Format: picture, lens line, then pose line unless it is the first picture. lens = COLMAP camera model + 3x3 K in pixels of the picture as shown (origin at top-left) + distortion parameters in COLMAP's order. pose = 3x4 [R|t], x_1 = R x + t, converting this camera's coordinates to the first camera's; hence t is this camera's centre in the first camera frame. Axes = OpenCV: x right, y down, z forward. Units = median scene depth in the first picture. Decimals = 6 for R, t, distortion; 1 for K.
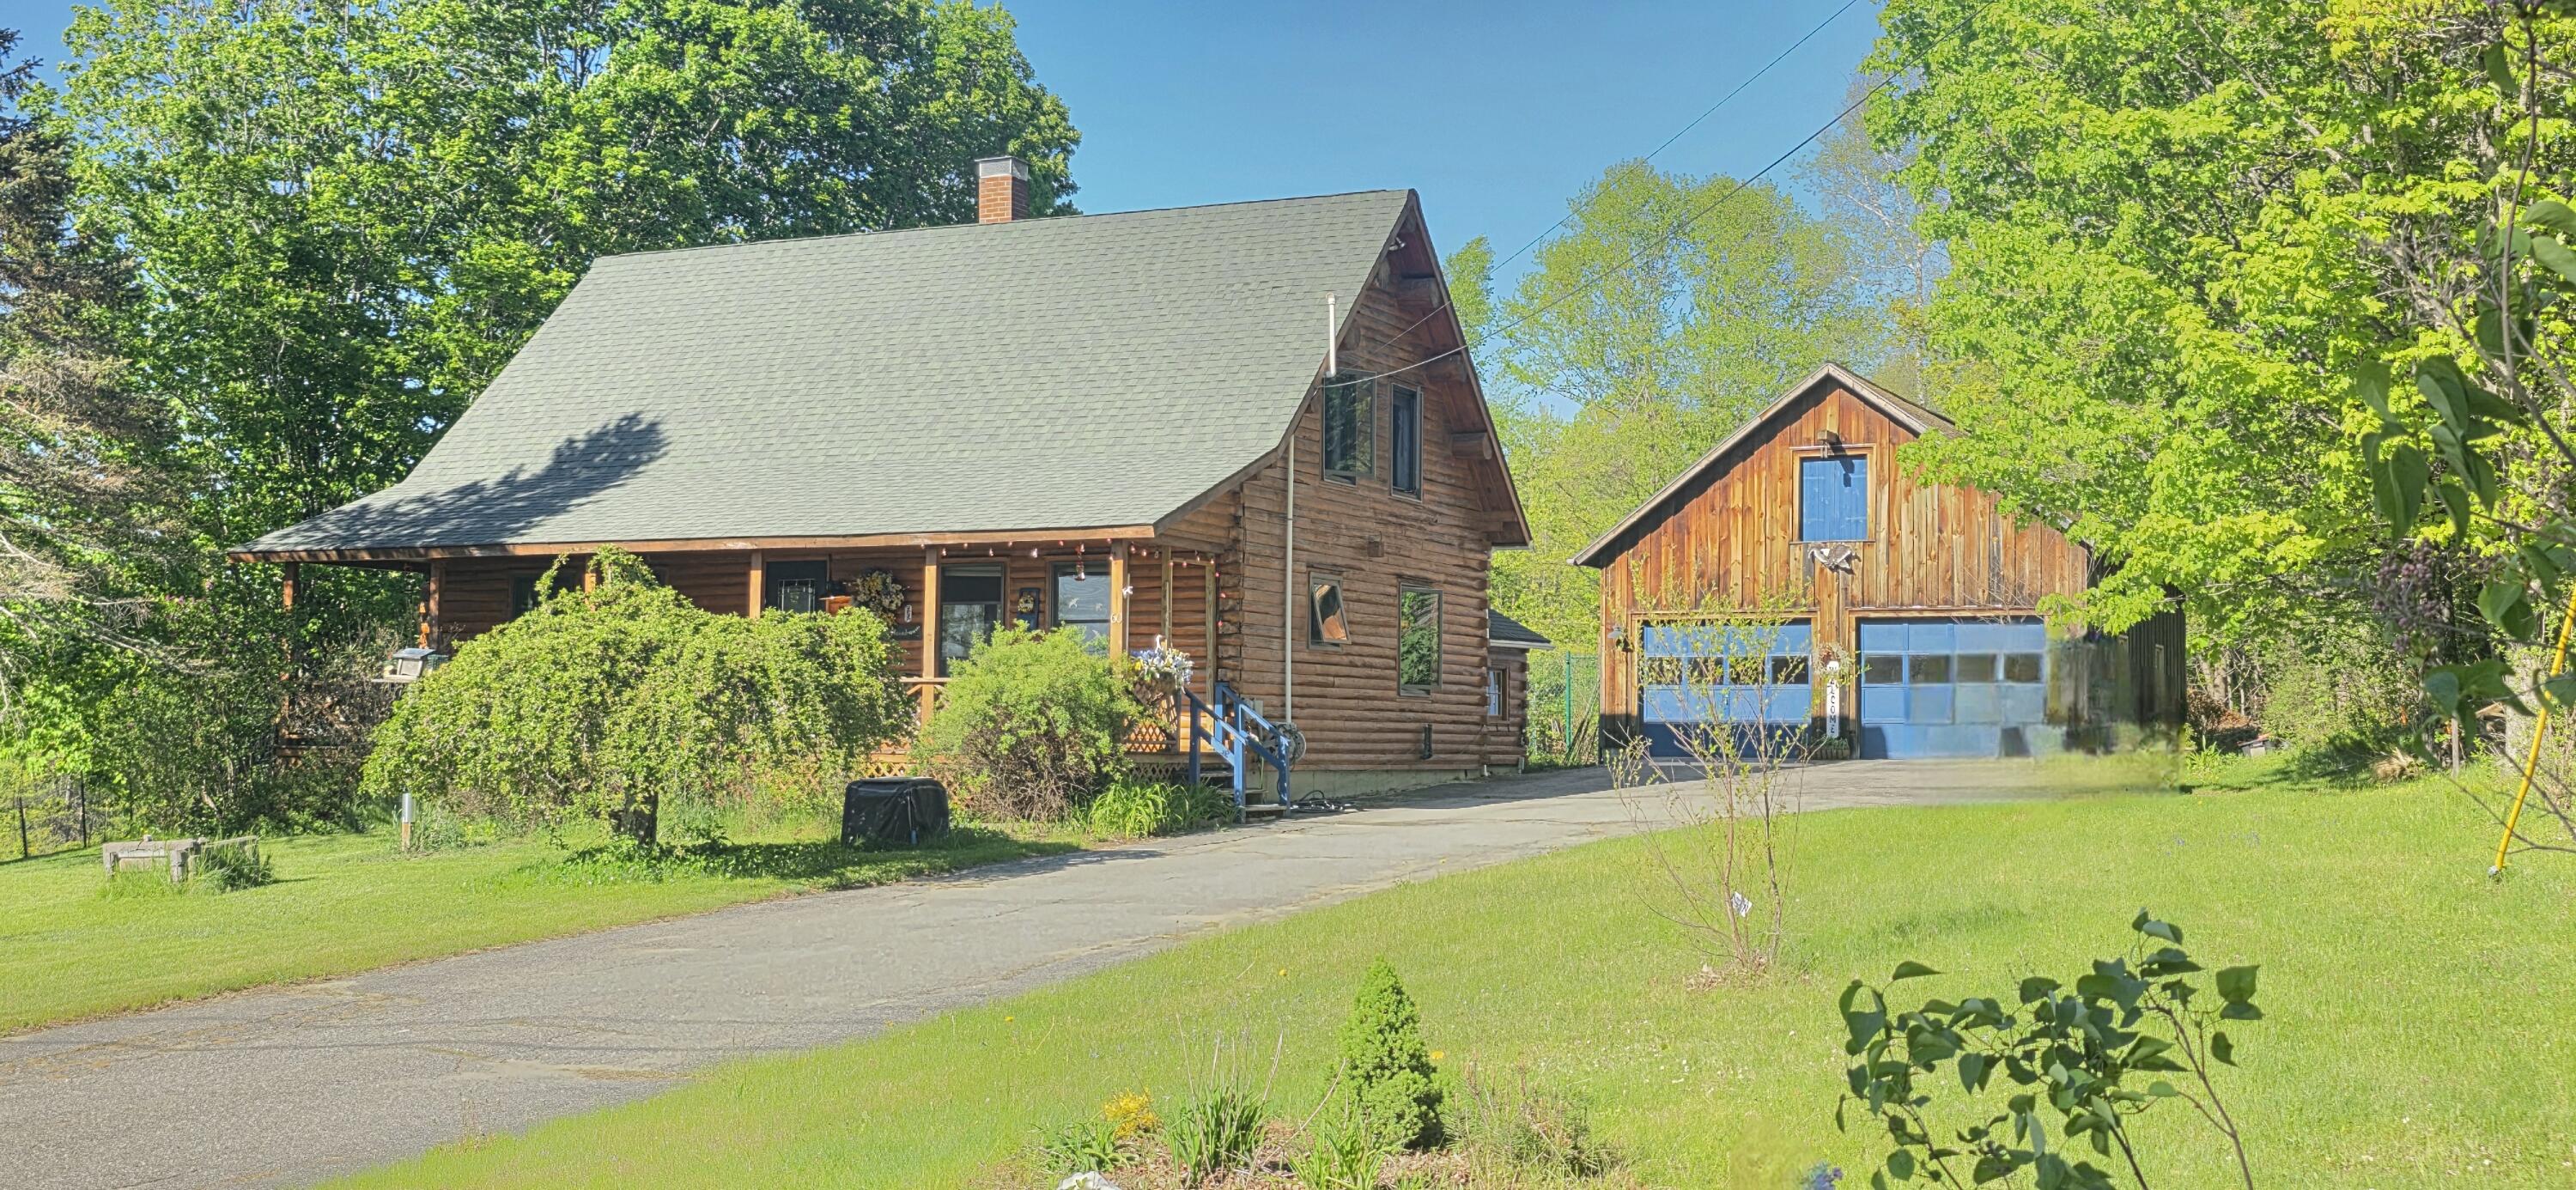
lens RADIAL K [[2579.5, 0, 1296.6], [0, 2579.5, 589.9], [0, 0, 1]] dist [0.038421, 0.000000]
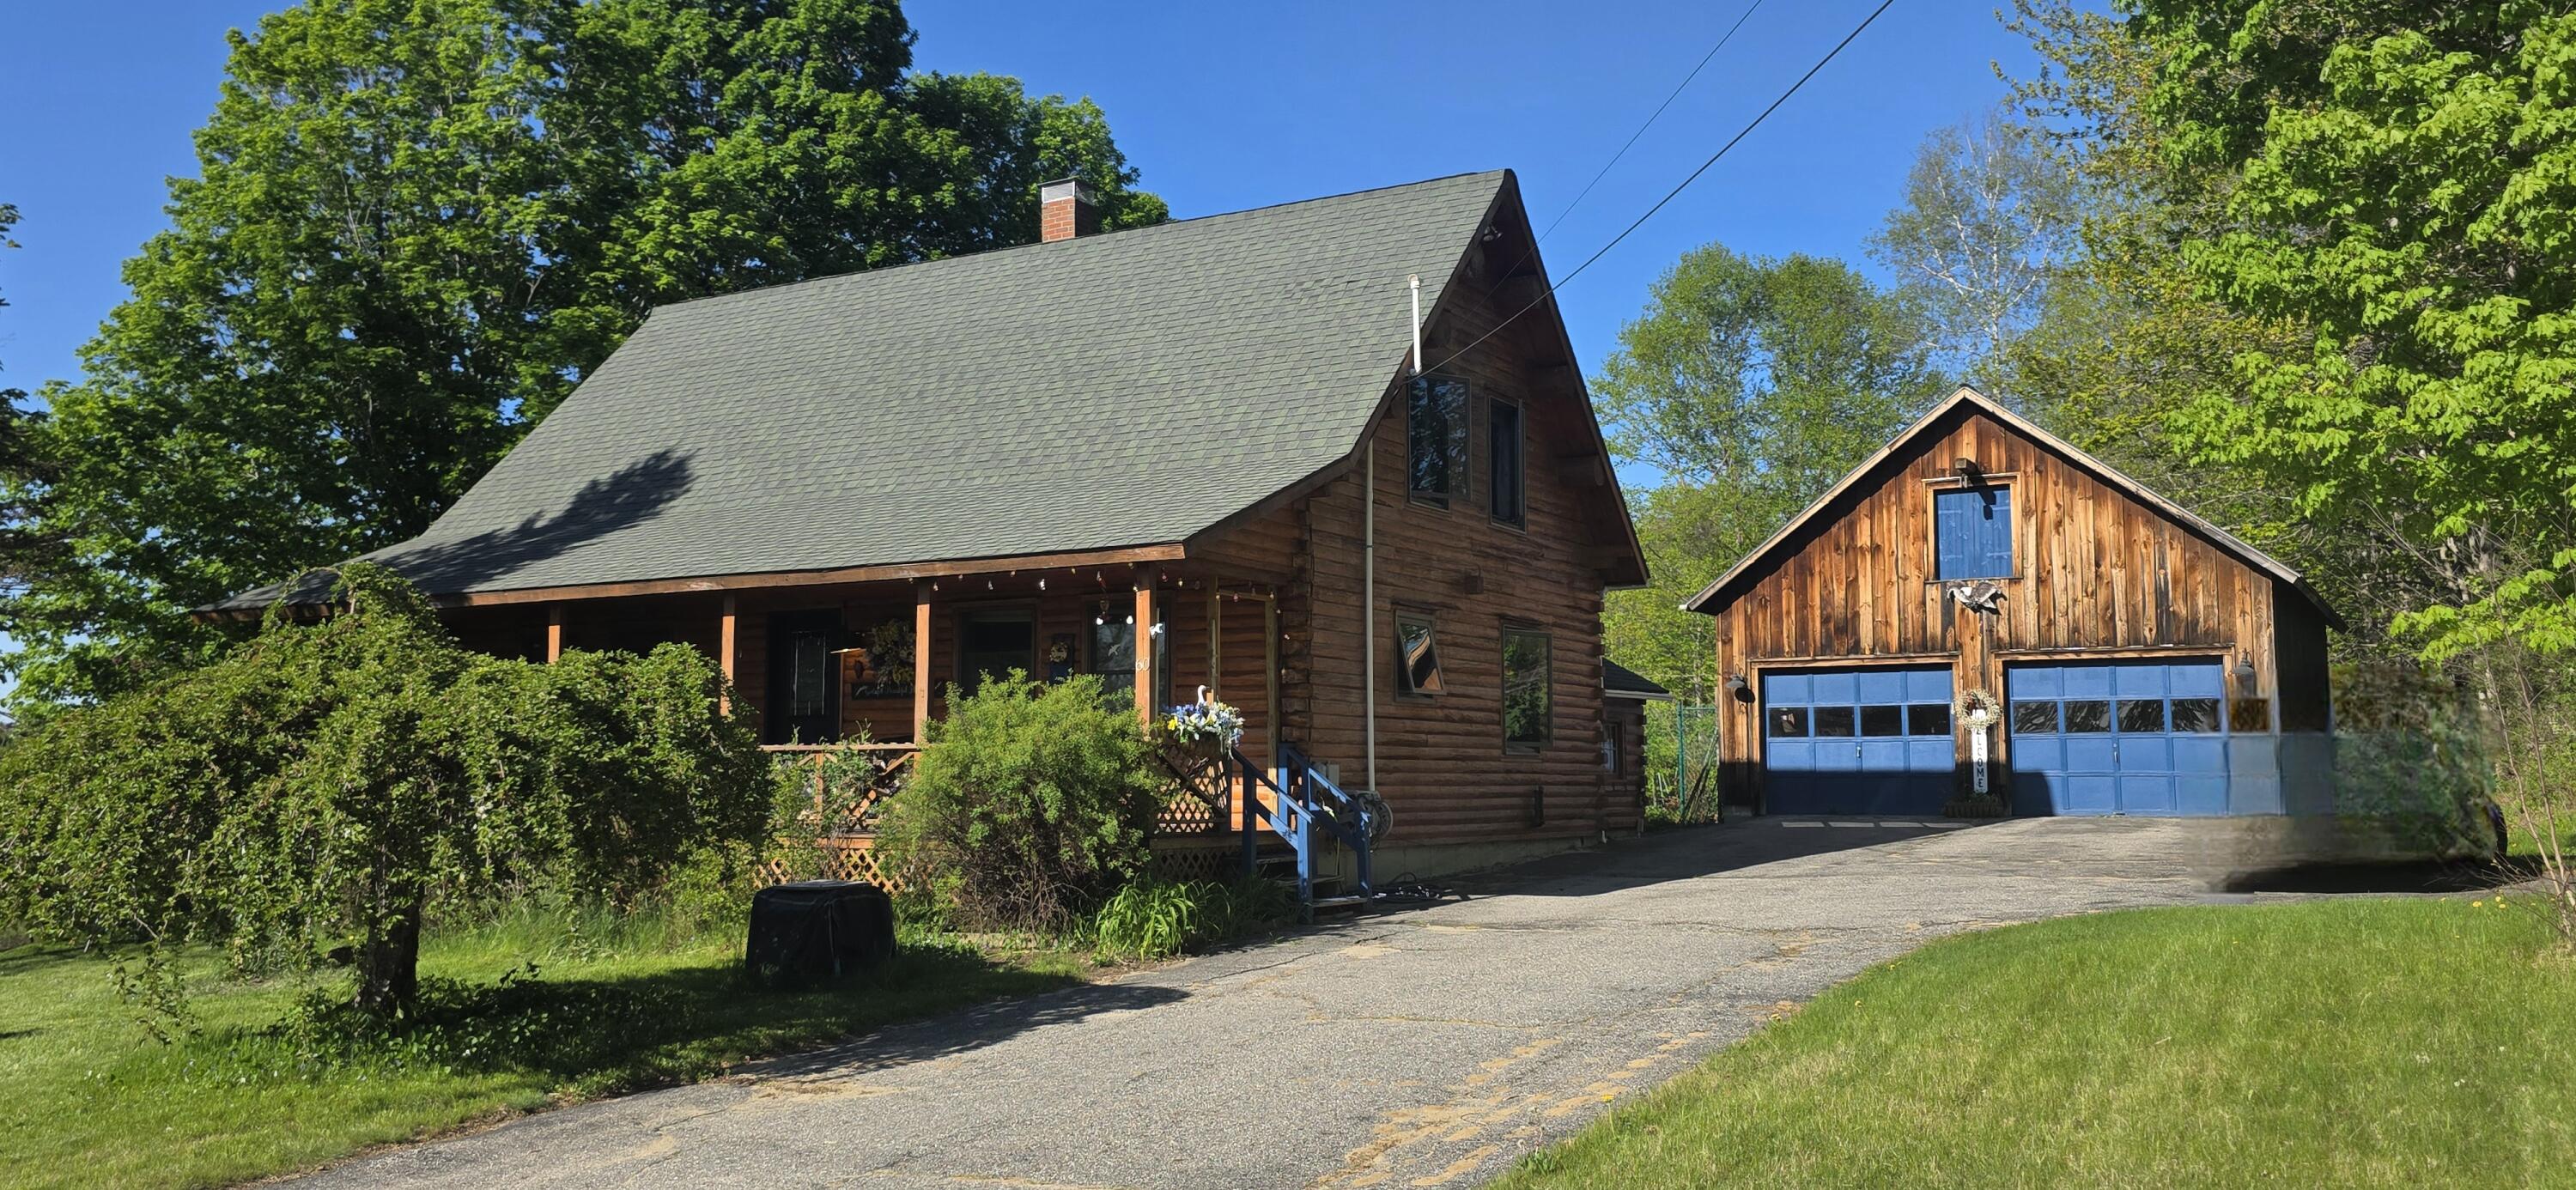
lens RADIAL K [[2049.5, 0, 1295.2], [0, 2049.5, 593.6], [0, 0, 1]] dist [0.048265, -0.011711]
pose [[0.998110, -0.016835, -0.059105, 0.011508], [0.014881, 0.999333, -0.033348, 0.008988], [0.059627, 0.032405, 0.997695, 0.311706]]
